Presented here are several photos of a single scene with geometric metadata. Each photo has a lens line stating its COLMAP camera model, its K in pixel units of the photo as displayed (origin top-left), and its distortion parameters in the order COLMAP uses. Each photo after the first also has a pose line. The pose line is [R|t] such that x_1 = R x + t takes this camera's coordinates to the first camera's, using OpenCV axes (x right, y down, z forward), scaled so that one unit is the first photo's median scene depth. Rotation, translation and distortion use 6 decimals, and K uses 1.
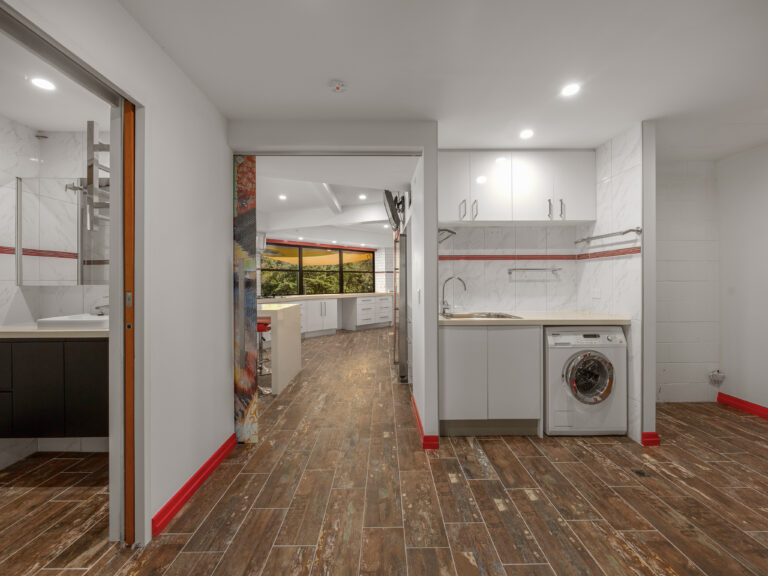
lens RADIAL K [[331.4, 0, 384.2], [0, 331.4, 283.7], [0, 0, 1]] dist [-0.000804, -0.000194]
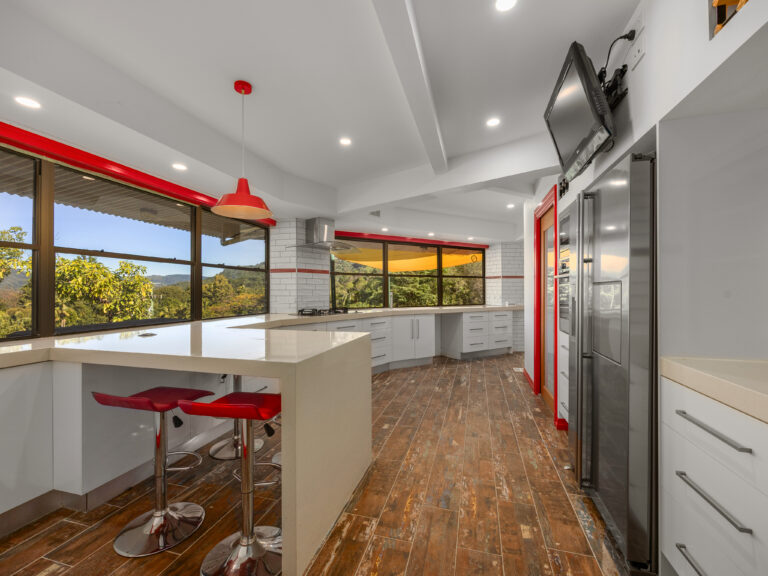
lens RADIAL K [[326.6, 0, 385.4], [0, 326.6, 292.6], [0, 0, 1]] dist [-0.000302, -0.000042]
pose [[0.962392, 0.004739, -0.271624, -0.050736], [-0.004255, 0.999988, 0.002374, -0.002332], [0.271632, -0.001129, 0.962400, 0.281606]]
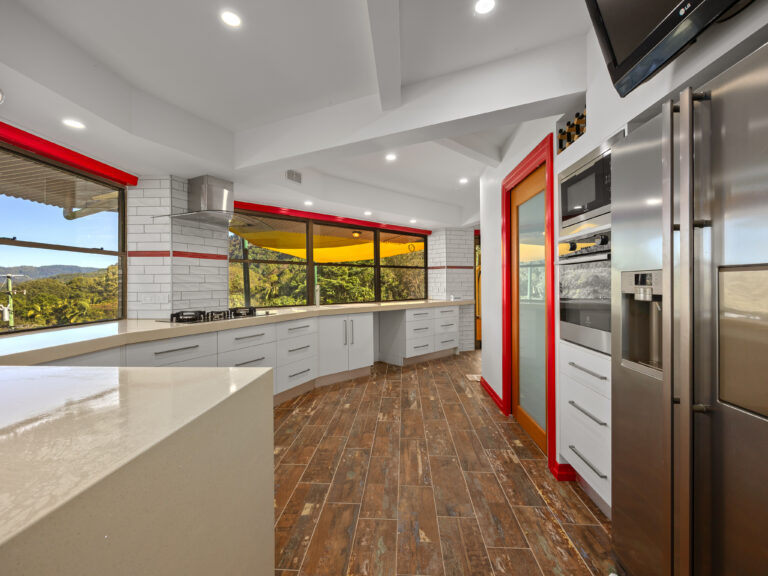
lens RADIAL K [[331.4, 0, 384.2], [0, 331.4, 283.7], [0, 0, 1]] dist [-0.000804, -0.000194]
pose [[0.998008, -0.000787, -0.063089, -0.081023], [0.000584, 0.999995, -0.003232, -0.002726], [0.063091, 0.003189, 0.998003, 0.405829]]
